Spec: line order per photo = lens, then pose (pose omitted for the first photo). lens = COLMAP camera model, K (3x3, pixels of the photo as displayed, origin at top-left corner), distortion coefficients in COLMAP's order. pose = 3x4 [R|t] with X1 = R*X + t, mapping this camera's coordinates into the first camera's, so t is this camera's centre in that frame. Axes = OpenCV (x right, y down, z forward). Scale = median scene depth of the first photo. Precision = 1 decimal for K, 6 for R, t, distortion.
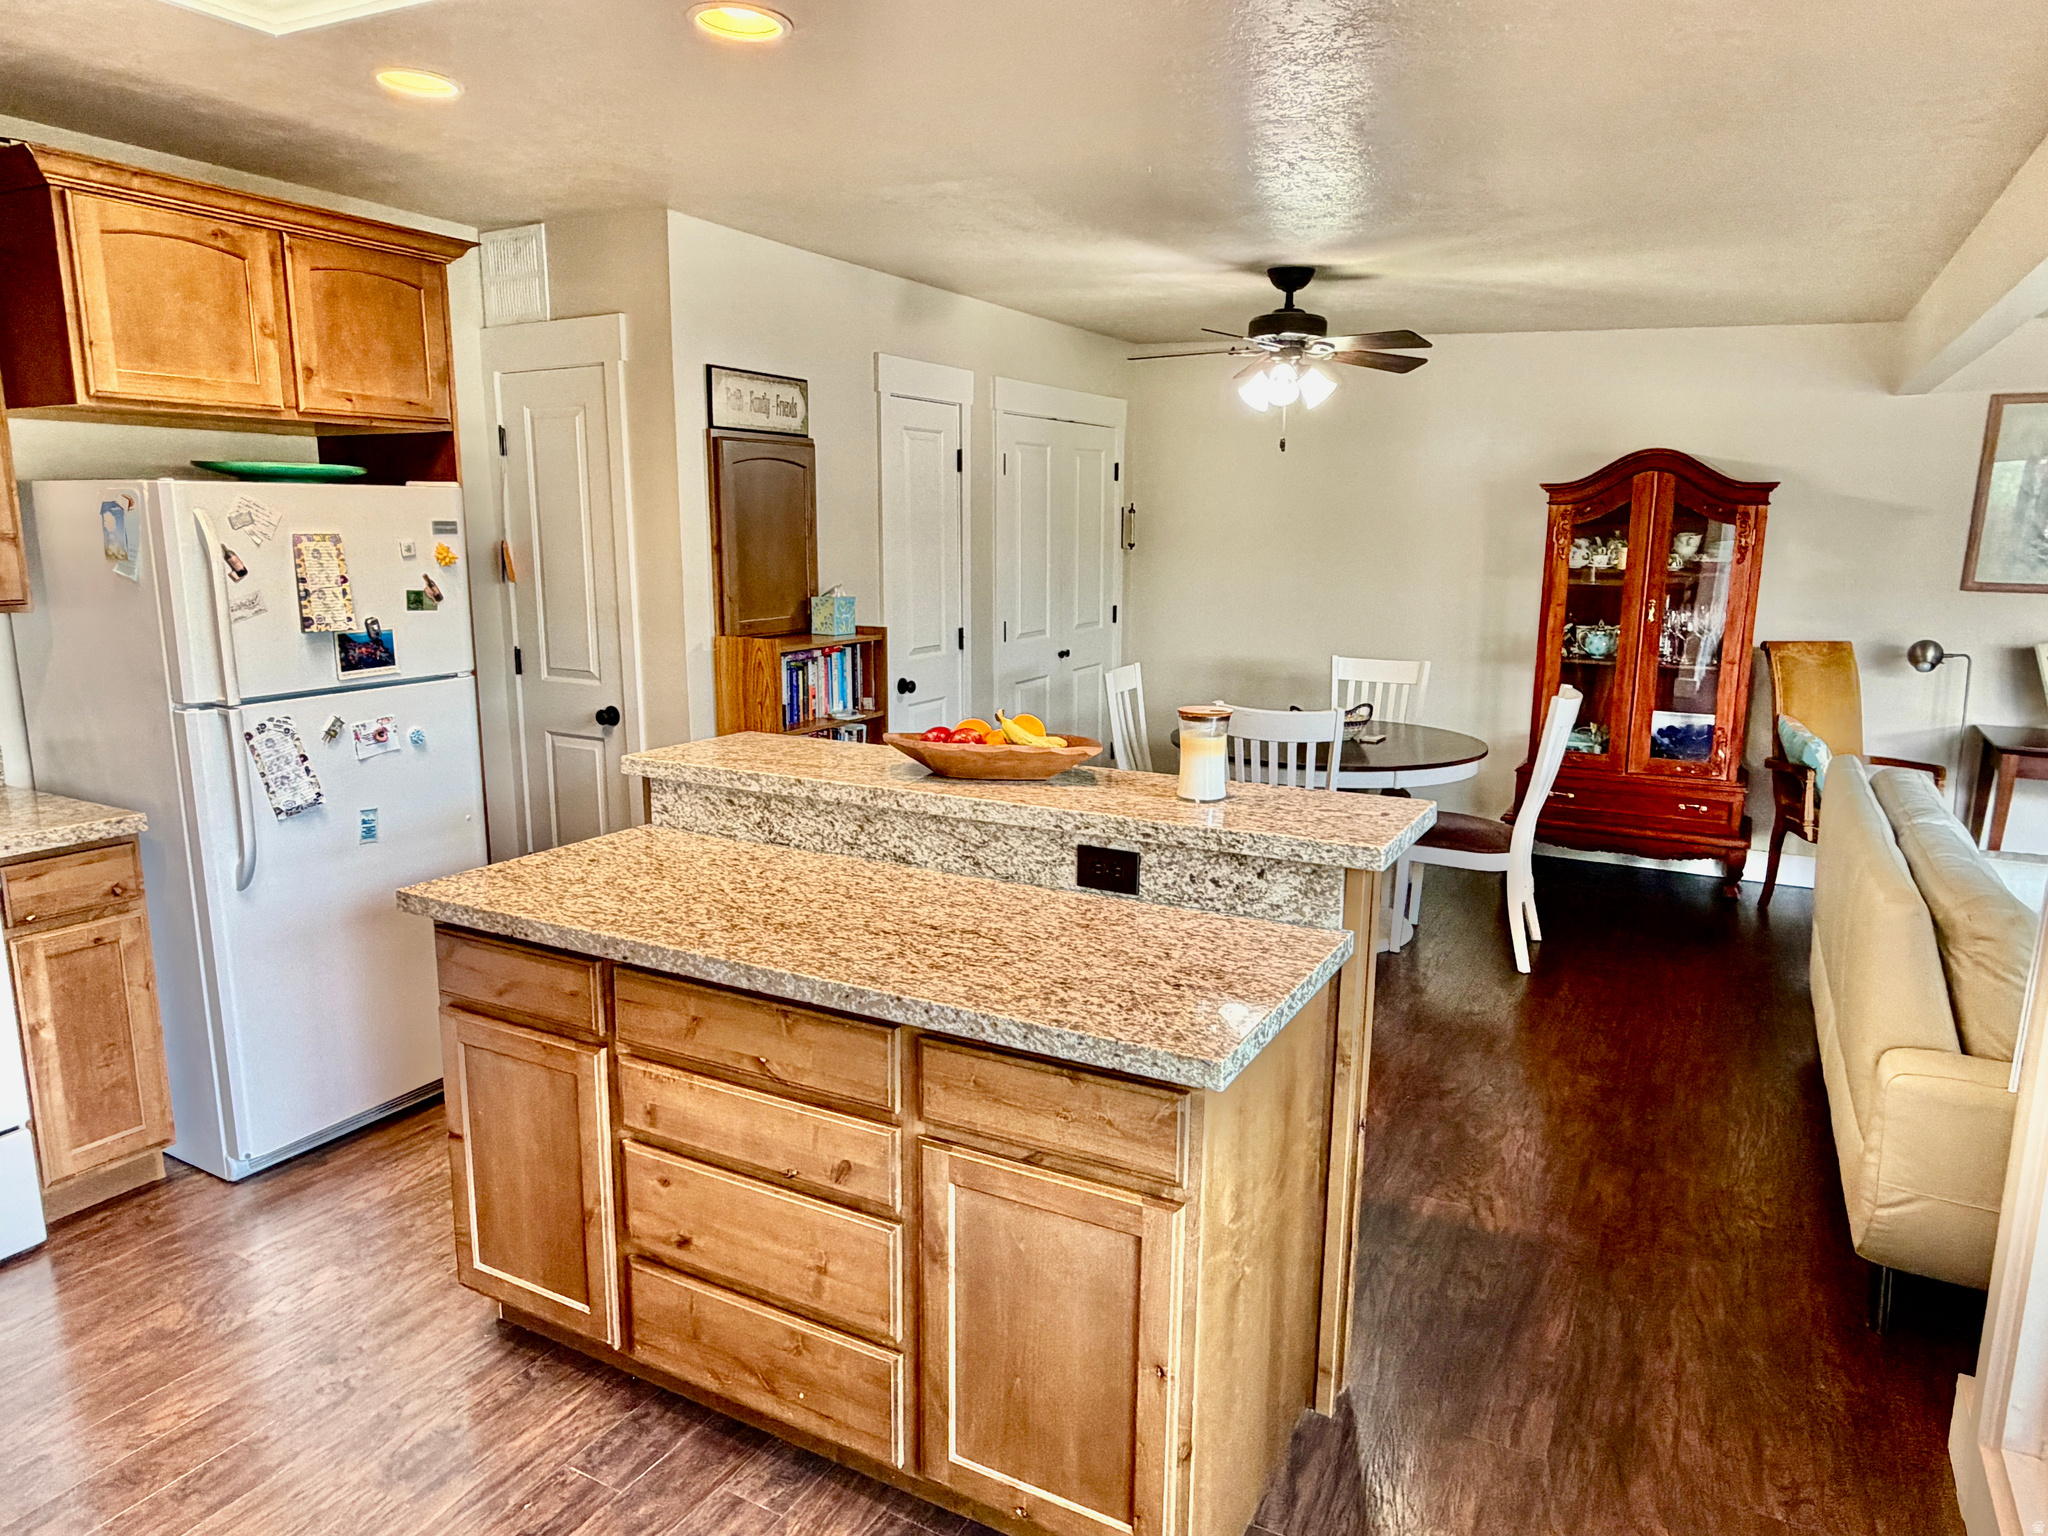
lens RADIAL K [[1288.2, 0, 1011.7], [0, 1288.2, 771.3], [0, 0, 1]] dist [0.004509, -0.000768]
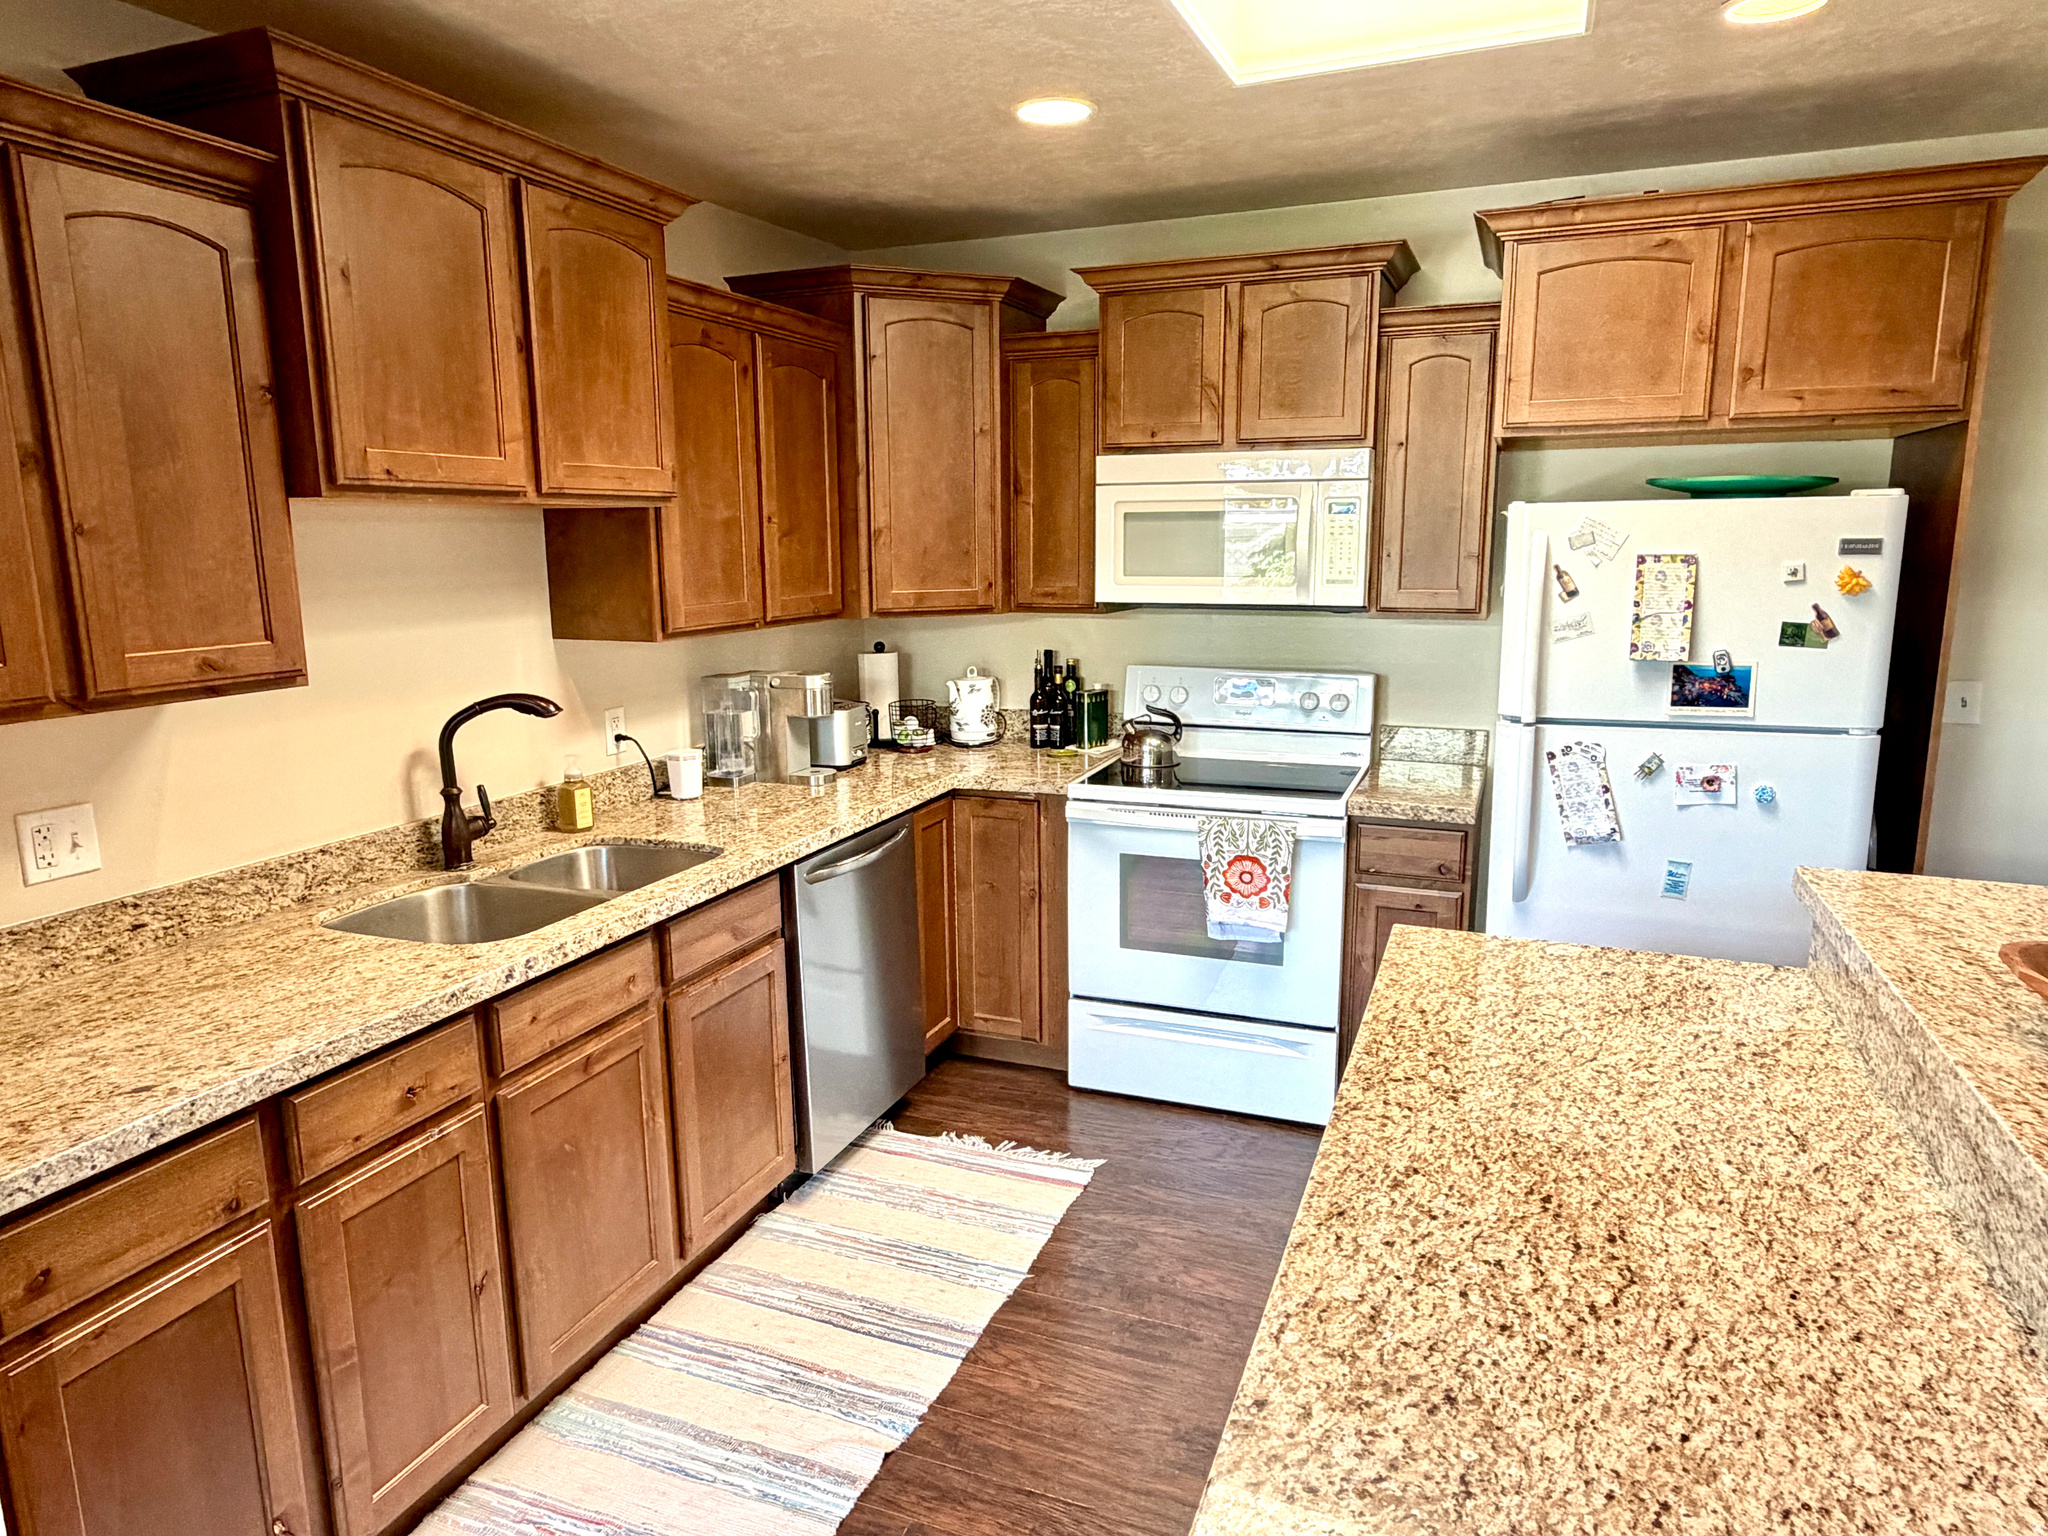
lens RADIAL K [[1264.8, 0, 1018.7], [0, 1264.8, 763.7], [0, 0, 1]] dist [-0.001081, 0.001324]
pose [[0.127219, 0.170438, -0.977121, 0.297040], [-0.178528, 0.972972, 0.146471, -0.085950], [0.975676, 0.155809, 0.154208, 0.421487]]
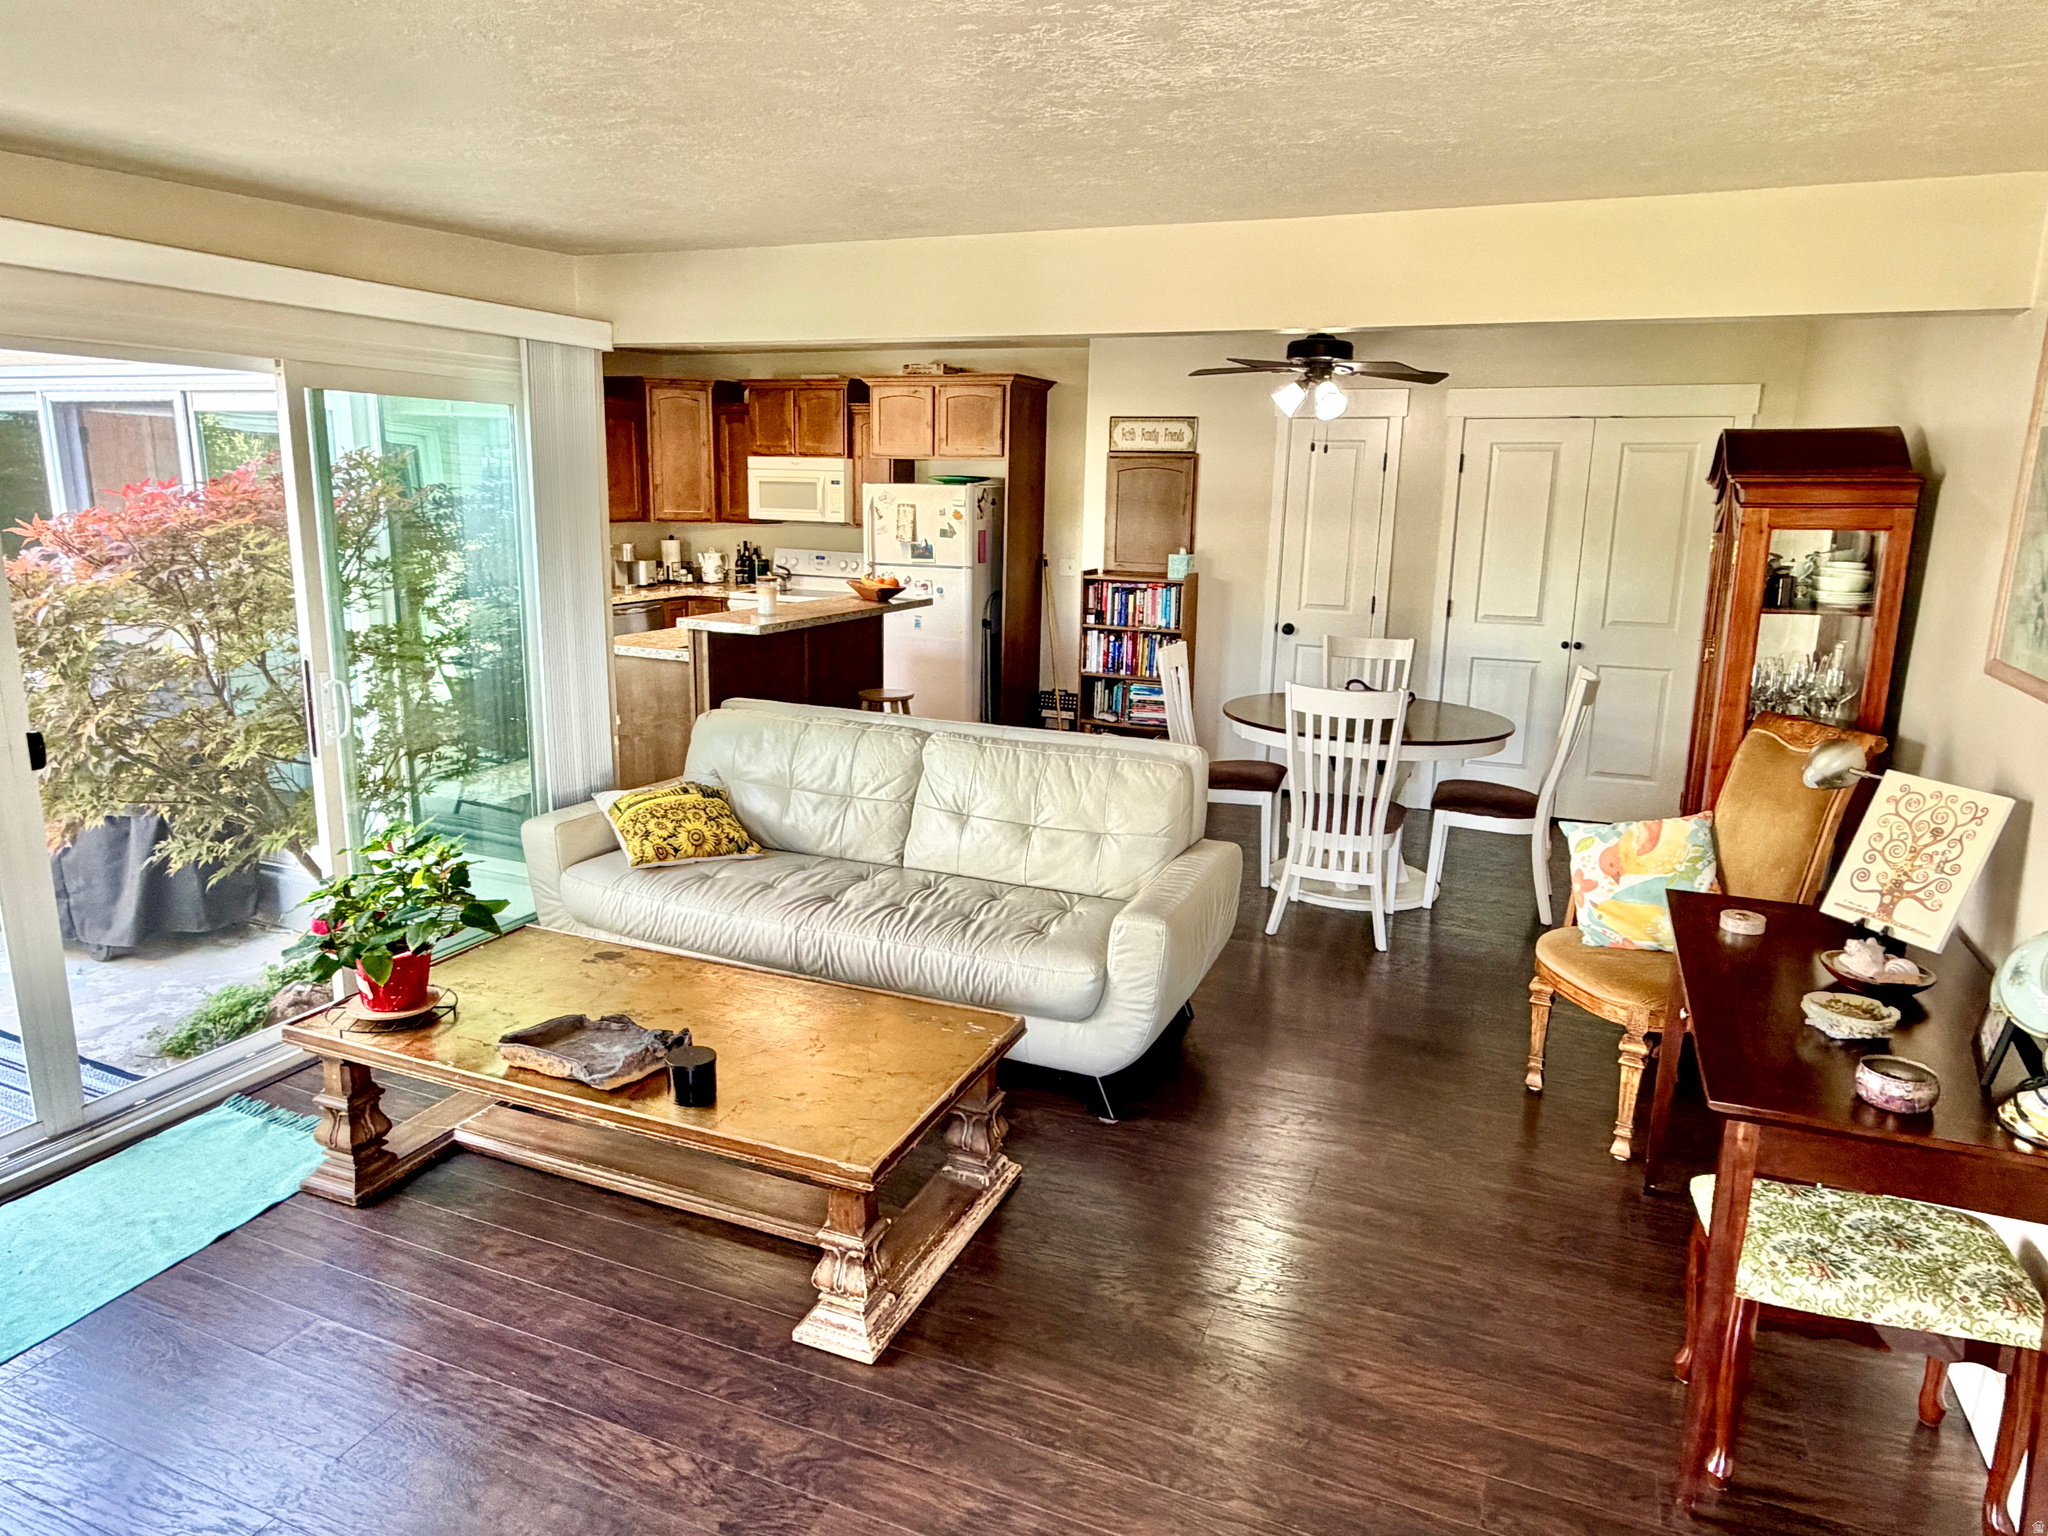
lens RADIAL K [[1288.2, 0, 1011.7], [0, 1288.2, 771.3], [0, 0, 1]] dist [0.004509, -0.000768]
pose [[0.103794, 0.215254, -0.971027, 2.065958], [-0.209958, 0.959041, 0.190154, -0.199182], [0.972185, 0.184138, 0.144737, 0.901130]]
